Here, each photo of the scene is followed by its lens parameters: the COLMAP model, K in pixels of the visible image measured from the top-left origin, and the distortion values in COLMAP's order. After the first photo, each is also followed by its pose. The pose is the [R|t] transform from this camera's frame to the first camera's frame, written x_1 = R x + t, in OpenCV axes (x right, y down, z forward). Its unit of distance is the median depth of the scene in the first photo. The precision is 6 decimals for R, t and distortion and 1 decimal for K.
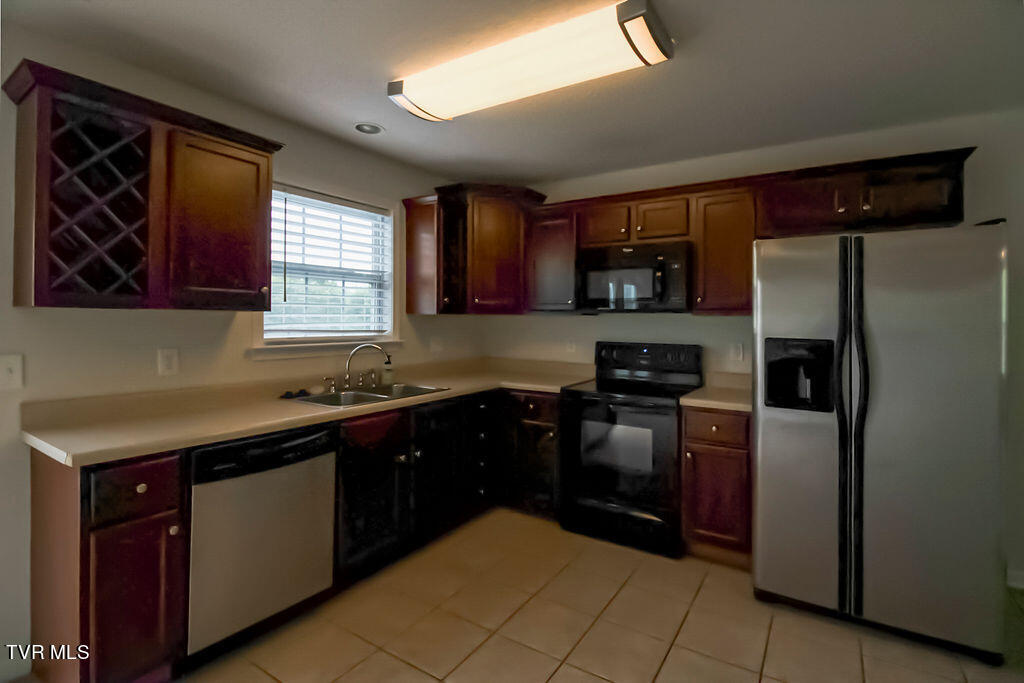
lens RADIAL K [[494.6, 0, 510.5], [0, 494.6, 317.1], [0, 0, 1]] dist [0.032444, 0.000064]
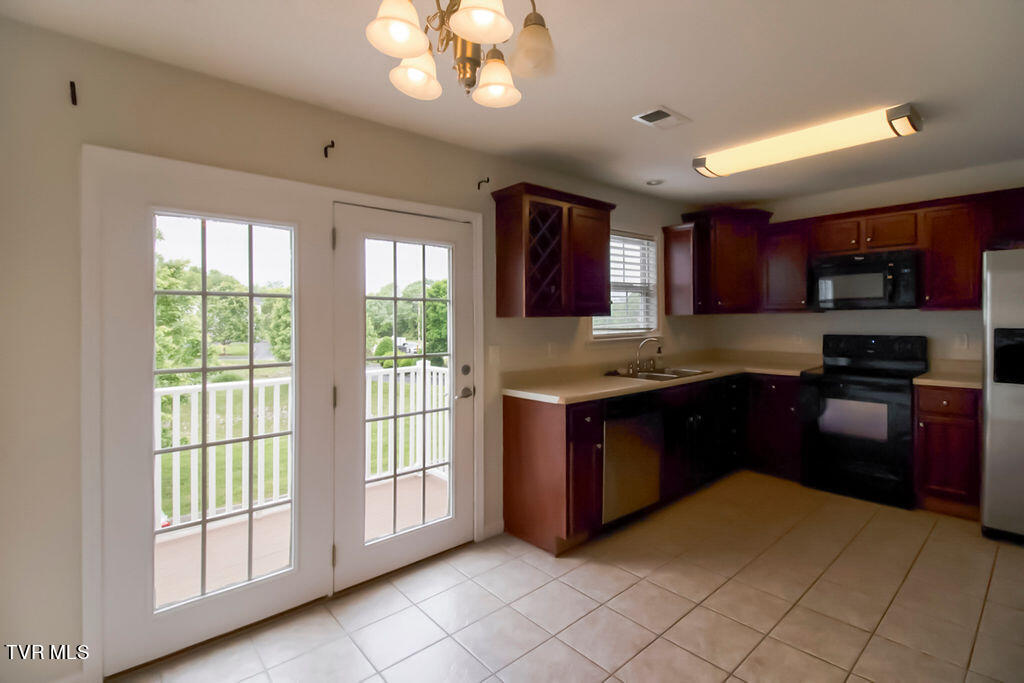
lens RADIAL K [[497.5, 0, 541.3], [0, 497.5, 315.4], [0, 0, 1]] dist [-0.001192, 0.000226]
pose [[0.973050, -0.024278, -0.229312, -0.257896], [0.024214, 0.999702, -0.003095, -0.010626], [0.229319, -0.002541, 0.973348, -0.384100]]
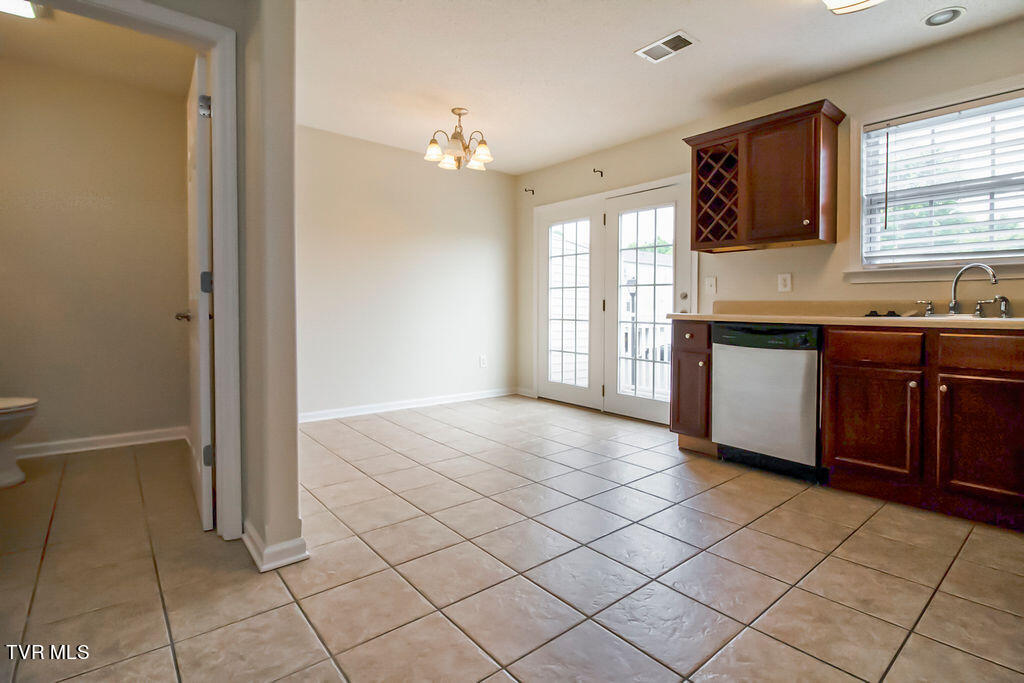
lens RADIAL K [[497.5, 0, 541.3], [0, 497.5, 315.4], [0, 0, 1]] dist [-0.001192, 0.000226]
pose [[-0.268339, -0.008194, -0.963290, 0.673868], [-0.007897, 0.999949, -0.006306, 0.146082], [0.963292, 0.005915, -0.268390, 0.509774]]
